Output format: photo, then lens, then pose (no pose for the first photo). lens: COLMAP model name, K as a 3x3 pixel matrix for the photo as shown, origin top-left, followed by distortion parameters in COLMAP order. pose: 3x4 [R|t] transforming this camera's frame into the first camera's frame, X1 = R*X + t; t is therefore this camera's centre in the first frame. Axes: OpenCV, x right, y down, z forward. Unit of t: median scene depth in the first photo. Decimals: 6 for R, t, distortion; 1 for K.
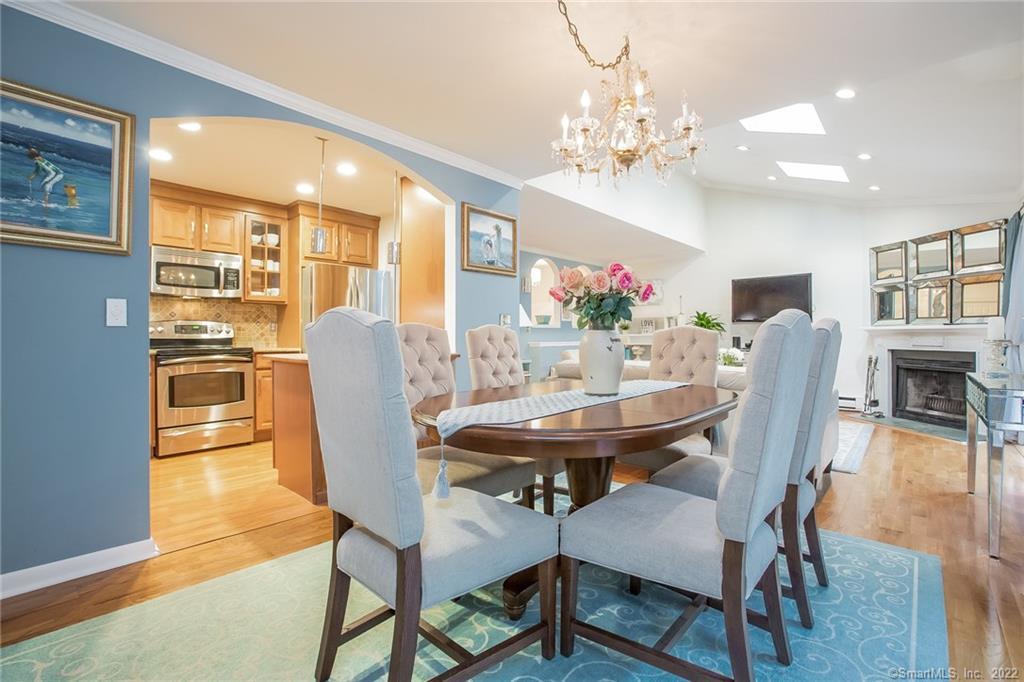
lens RADIAL K [[464.9, 0, 507.5], [0, 464.9, 331.4], [0, 0, 1]] dist [-0.020430, 0.003945]
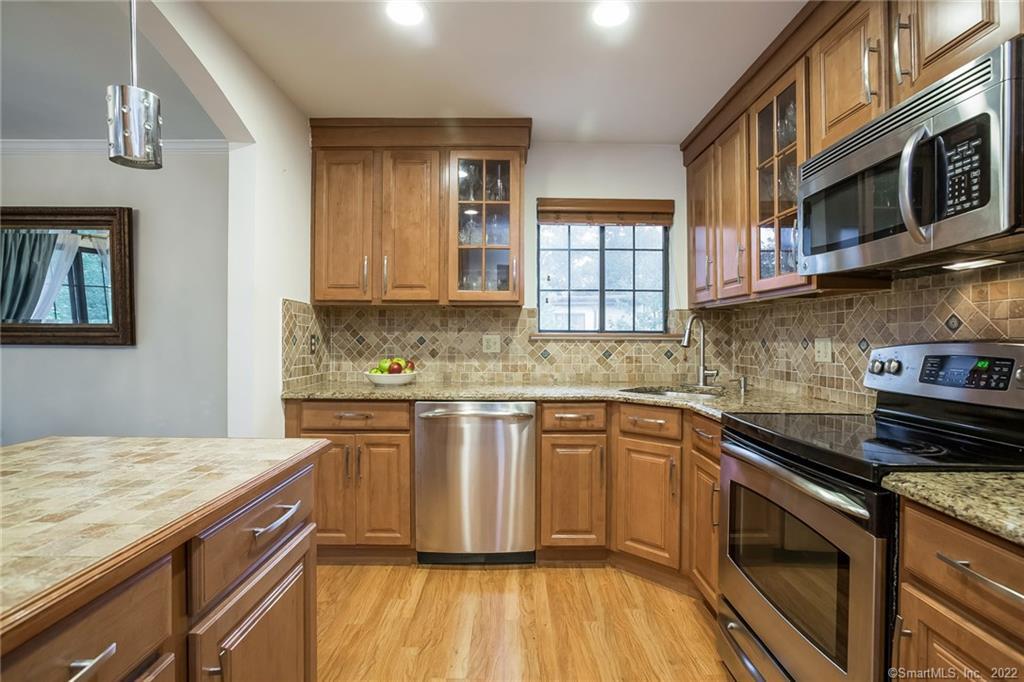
lens RADIAL K [[482.7, 0, 522.3], [0, 482.7, 336.5], [0, 0, 1]] dist [-0.043195, 0.017182]
pose [[-0.726277, -0.002891, -0.687396, -0.249966], [0.001524, 0.999982, -0.005815, -0.024572], [0.687401, -0.005271, -0.726259, 0.968556]]
